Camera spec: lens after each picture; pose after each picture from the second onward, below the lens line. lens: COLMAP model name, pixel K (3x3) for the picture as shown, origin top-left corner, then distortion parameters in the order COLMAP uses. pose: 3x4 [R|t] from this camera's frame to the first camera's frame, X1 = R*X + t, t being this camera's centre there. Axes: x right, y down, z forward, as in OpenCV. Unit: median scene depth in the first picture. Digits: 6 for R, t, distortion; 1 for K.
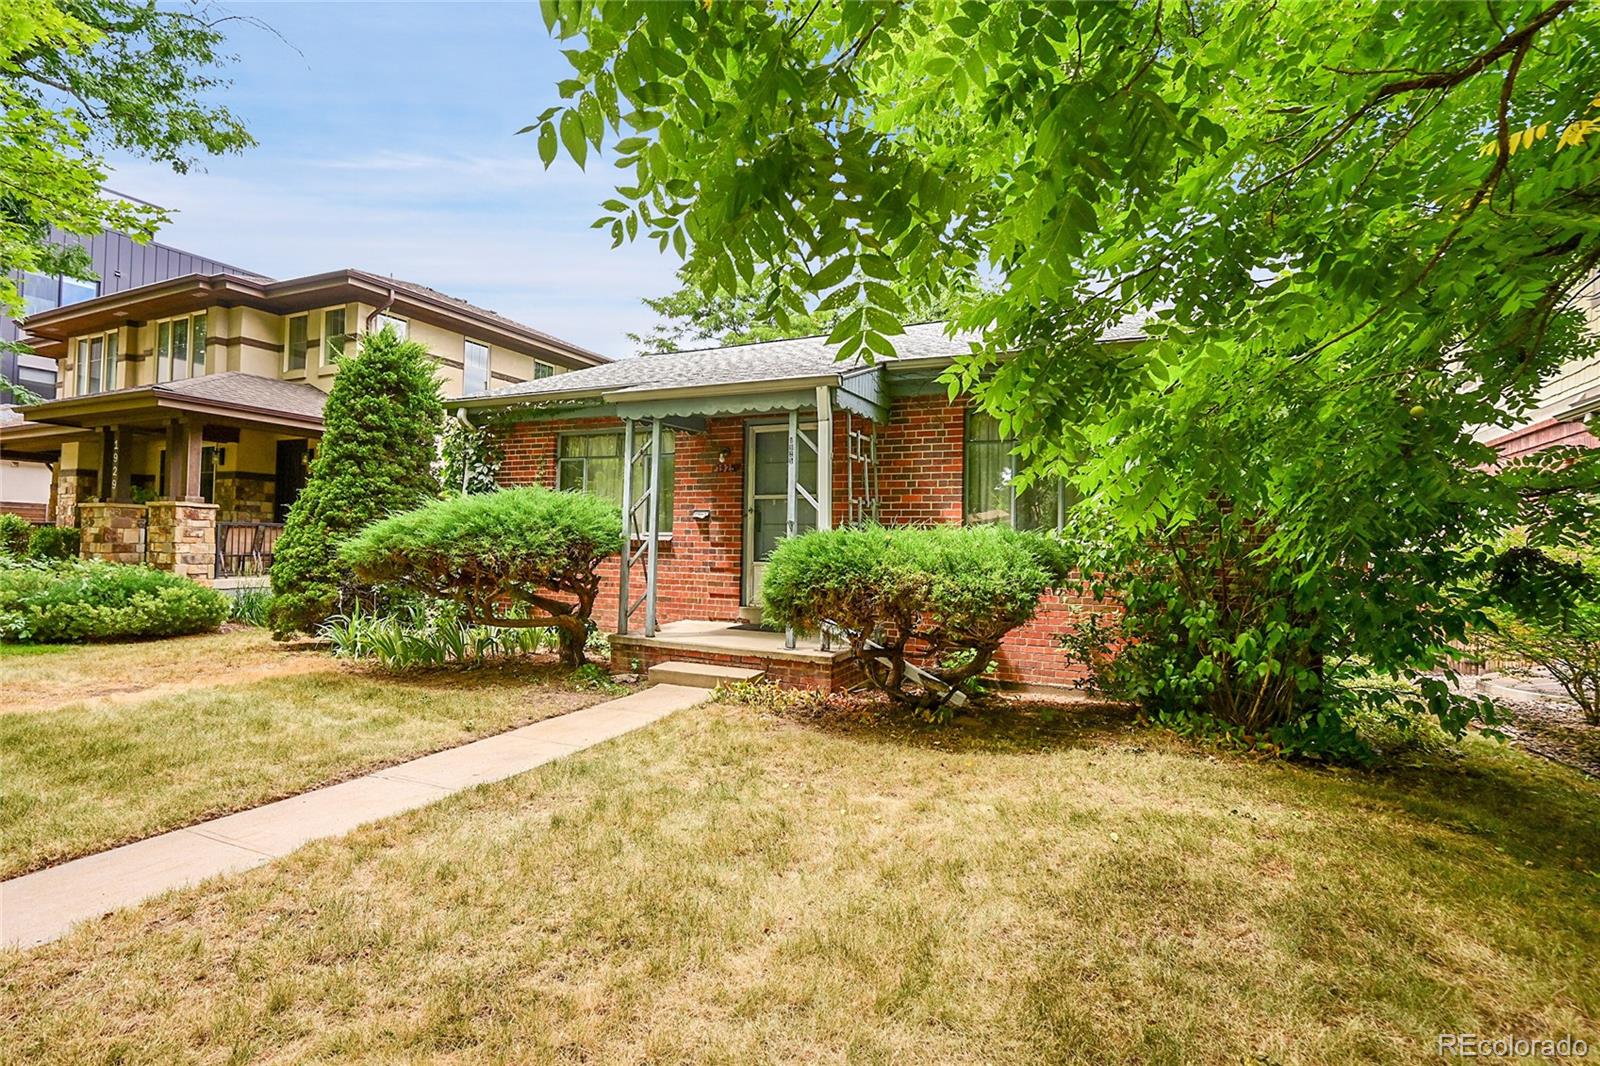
lens RADIAL K [[772.8, 0, 796.0], [0, 772.8, 529.8], [0, 0, 1]] dist [-0.005864, -0.000313]
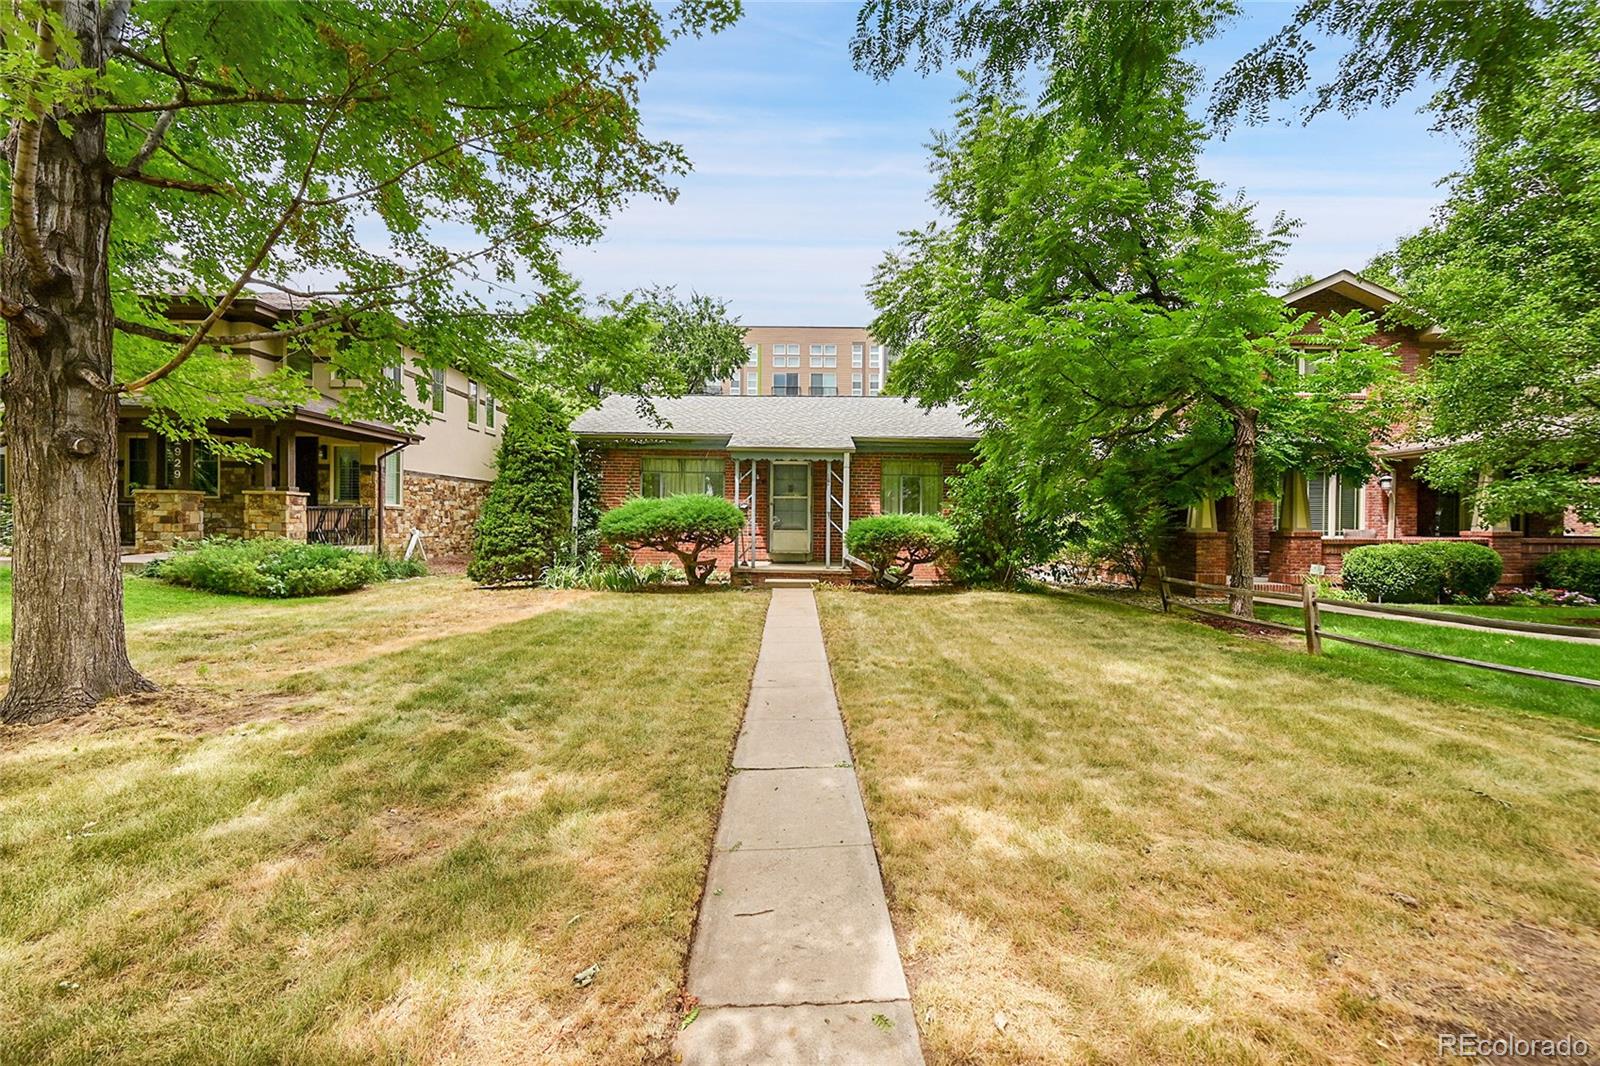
lens RADIAL K [[639.4, 0, 796.3], [0, 639.4, 526.8], [0, 0, 1]] dist [0.000172, 0.000020]
pose [[0.892388, -0.016252, 0.450976, -0.775091], [-0.004091, 0.999019, 0.044097, -0.041012], [-0.451250, -0.041196, 0.891446, -0.506300]]
